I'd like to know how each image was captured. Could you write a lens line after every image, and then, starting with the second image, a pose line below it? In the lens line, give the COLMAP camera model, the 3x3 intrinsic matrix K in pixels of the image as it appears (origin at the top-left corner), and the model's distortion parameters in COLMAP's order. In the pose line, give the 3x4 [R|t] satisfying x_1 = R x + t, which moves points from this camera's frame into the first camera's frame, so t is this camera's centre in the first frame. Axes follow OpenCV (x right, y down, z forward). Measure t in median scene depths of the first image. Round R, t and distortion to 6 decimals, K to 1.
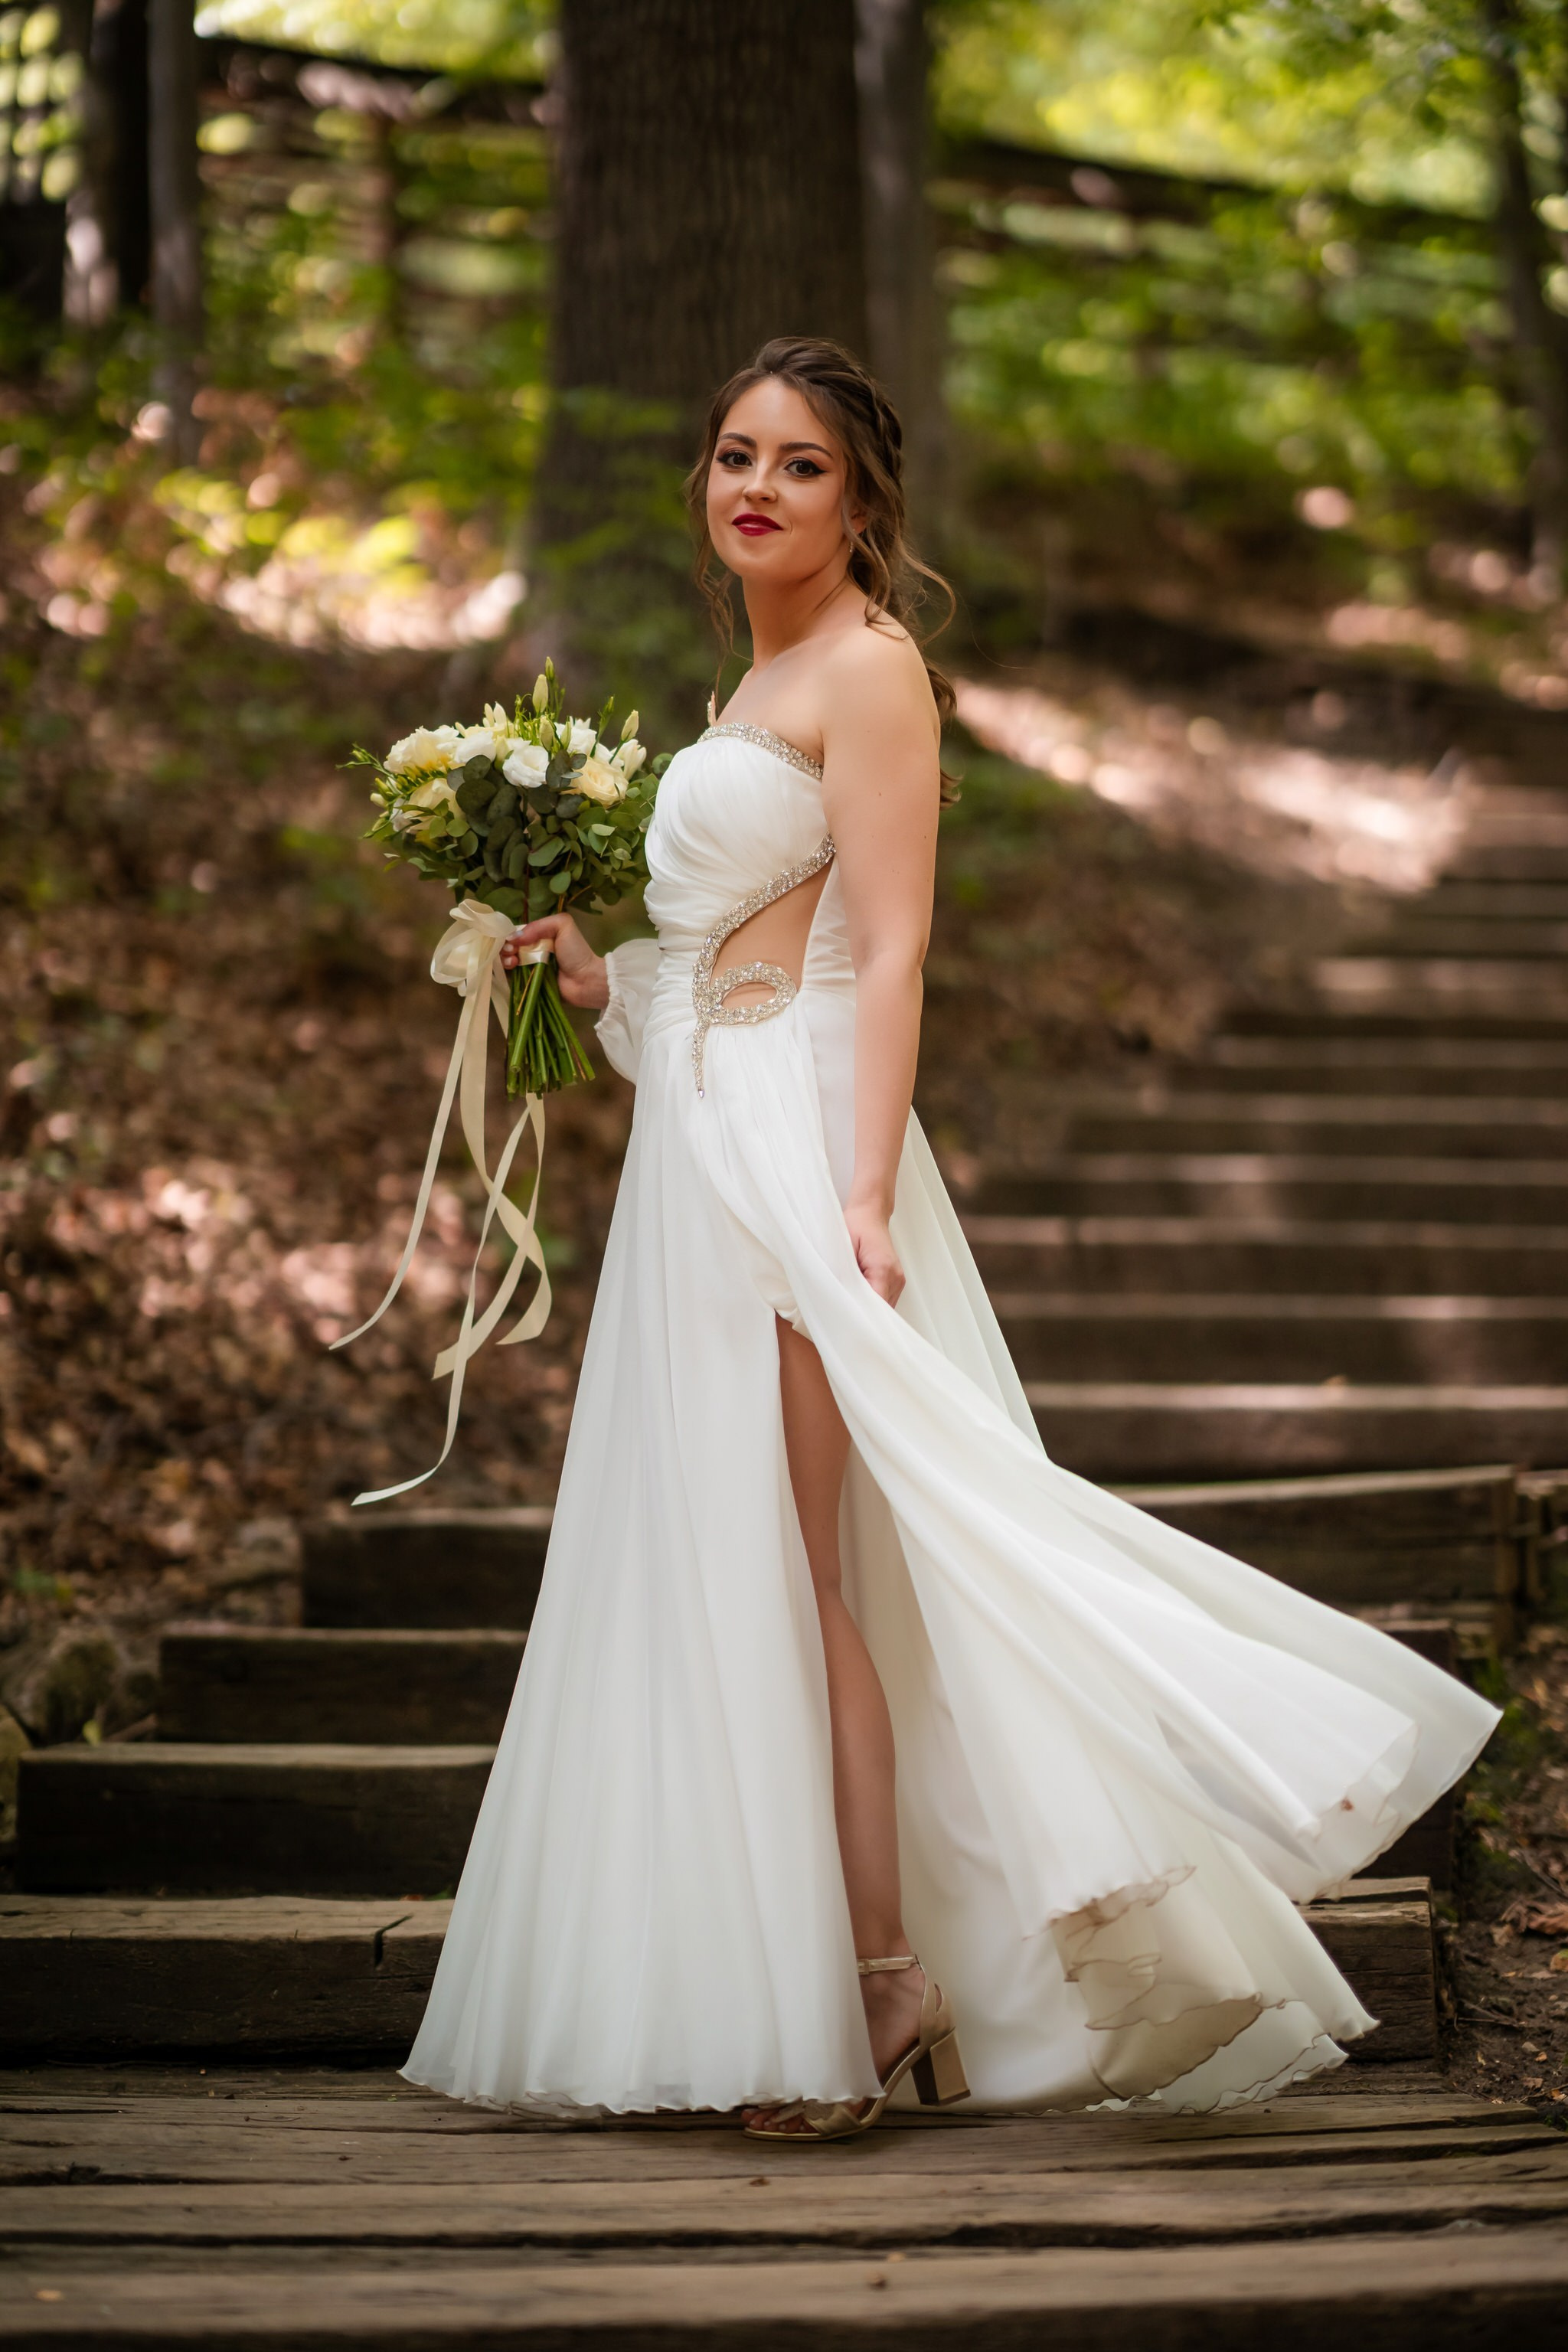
lens RADIAL K [[5949.5, 0, 784.0], [0, 5949.5, 1176.0], [0, 0, 1]] dist [-0.567200, -0.156712]
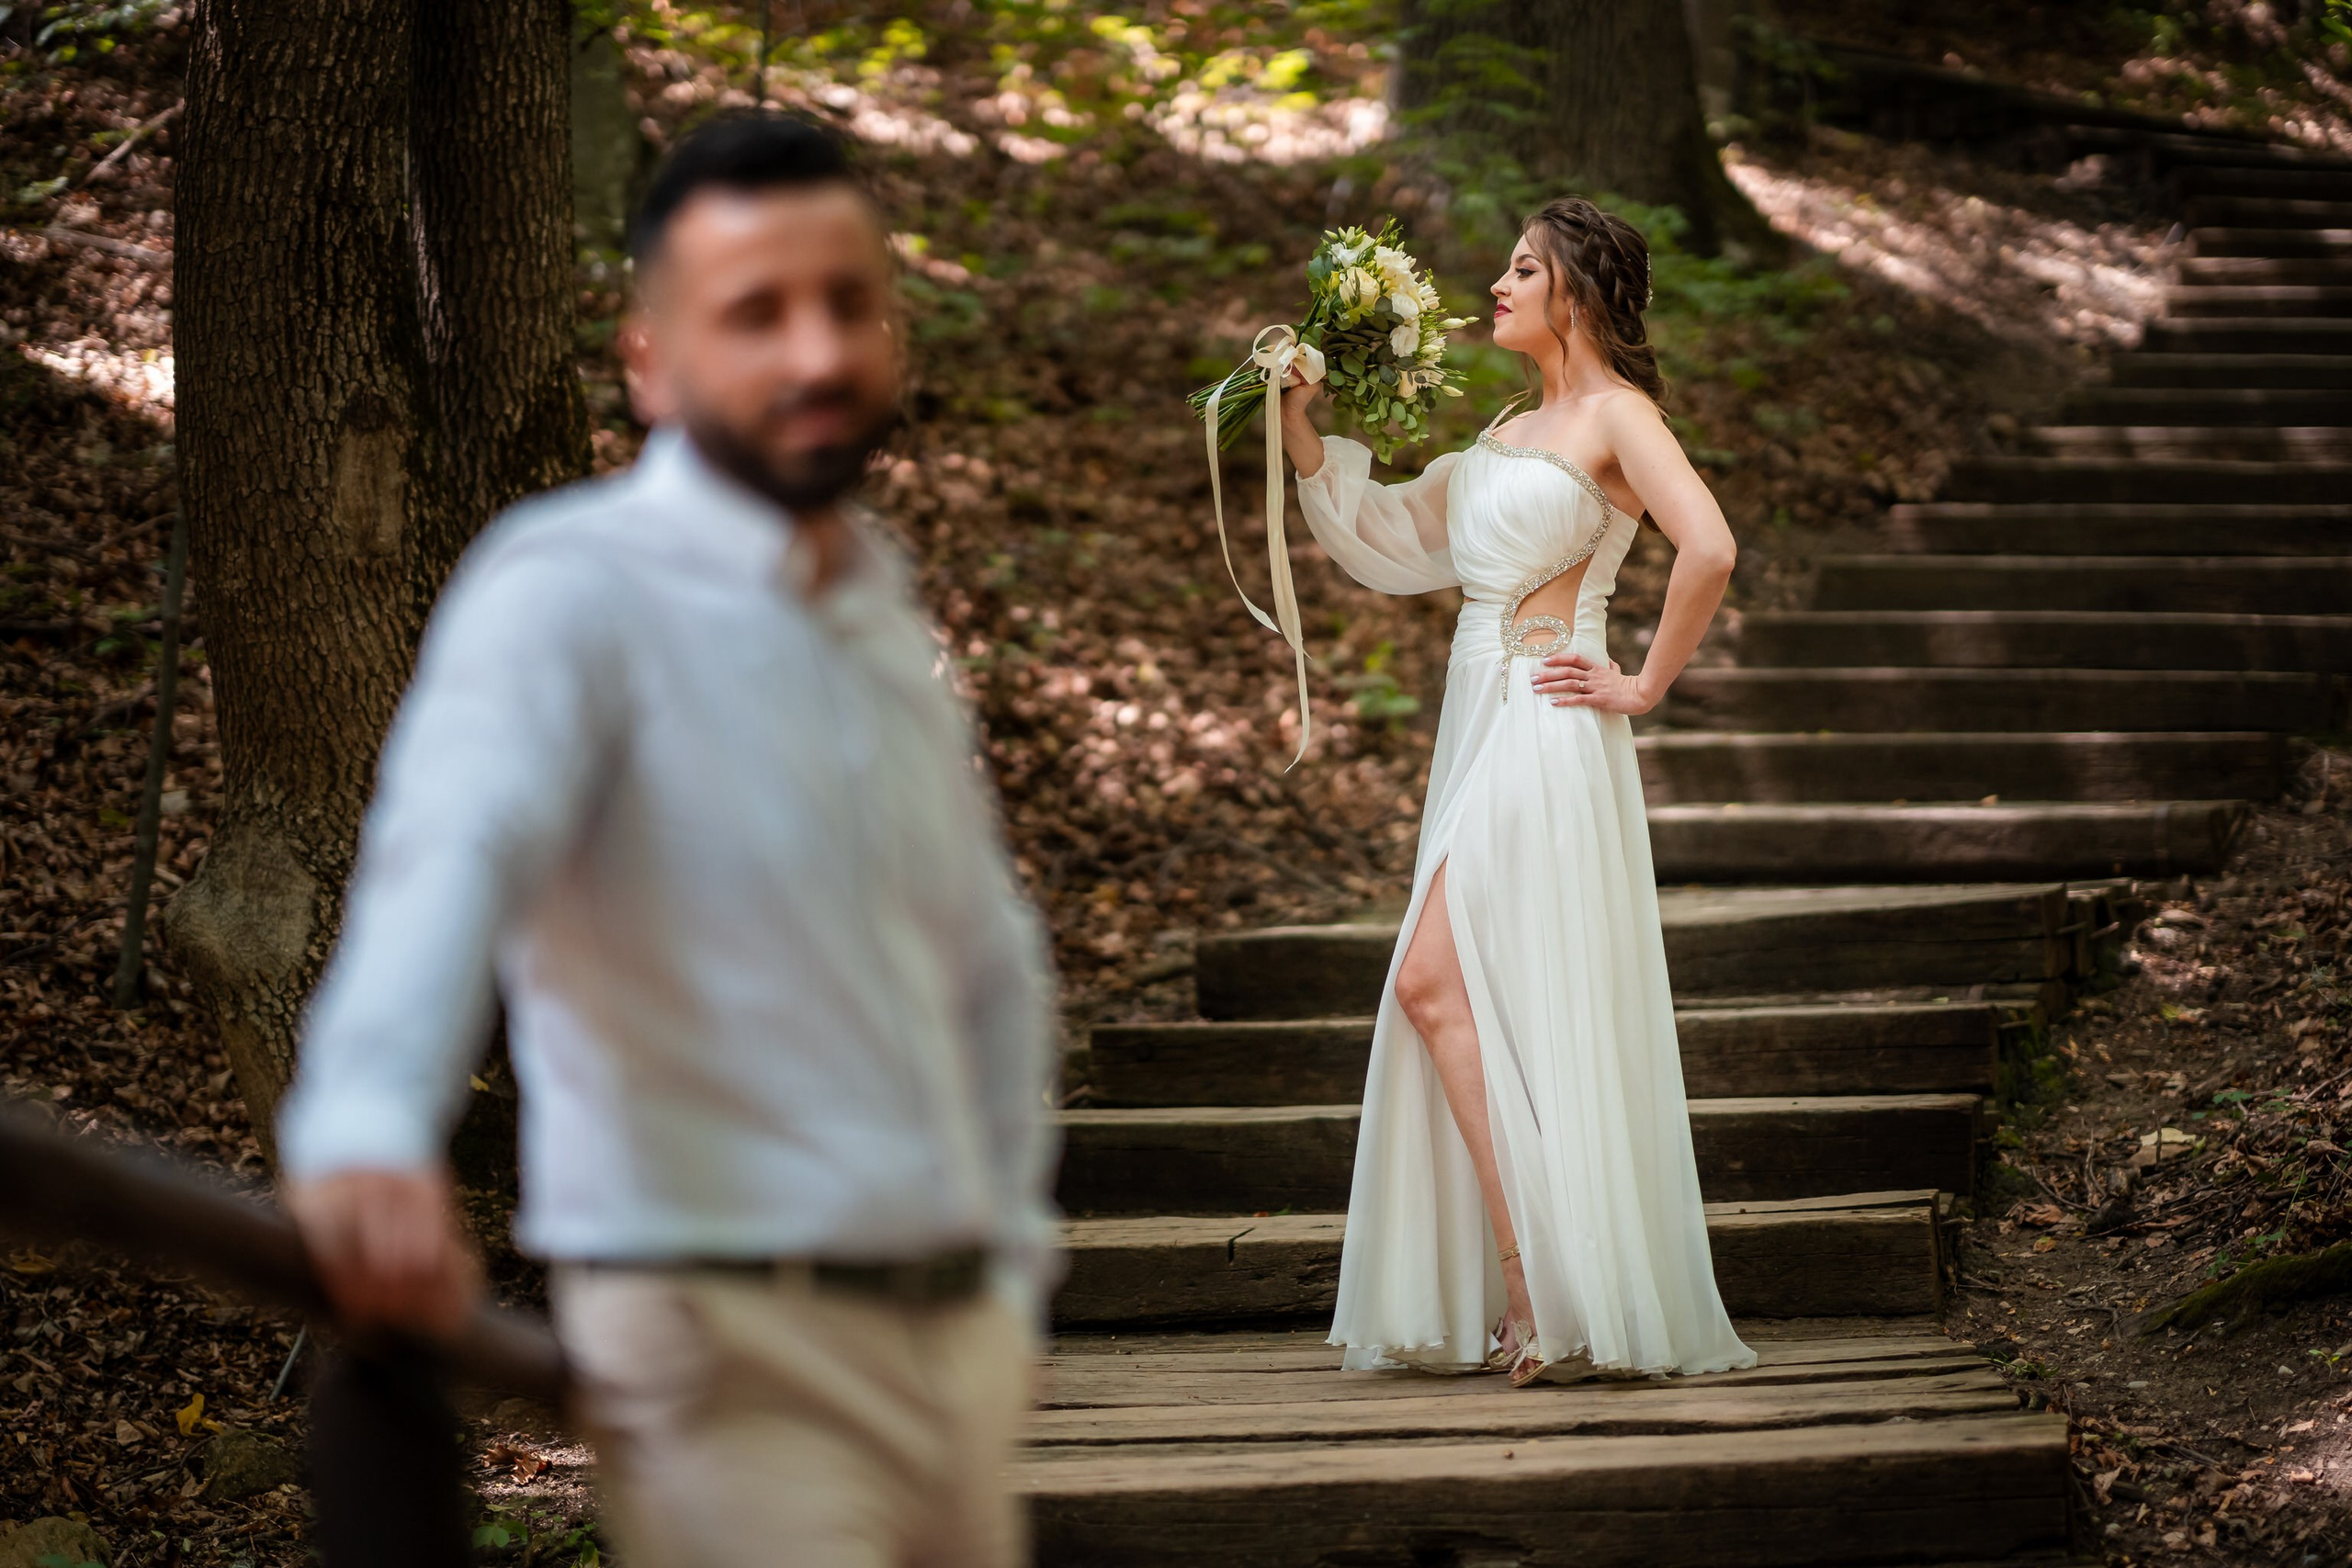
lens RADIAL K [[5948.9, 0, 1249.5], [0, 5948.9, 798.4], [0, 0, 1]] dist [-0.567200, -0.156712]
pose [[0.995653, -0.023138, -0.090219, 0.051991], [0.028452, 0.997907, 0.058067, -0.049486], [0.088687, -0.060381, 0.994228, -0.343957]]
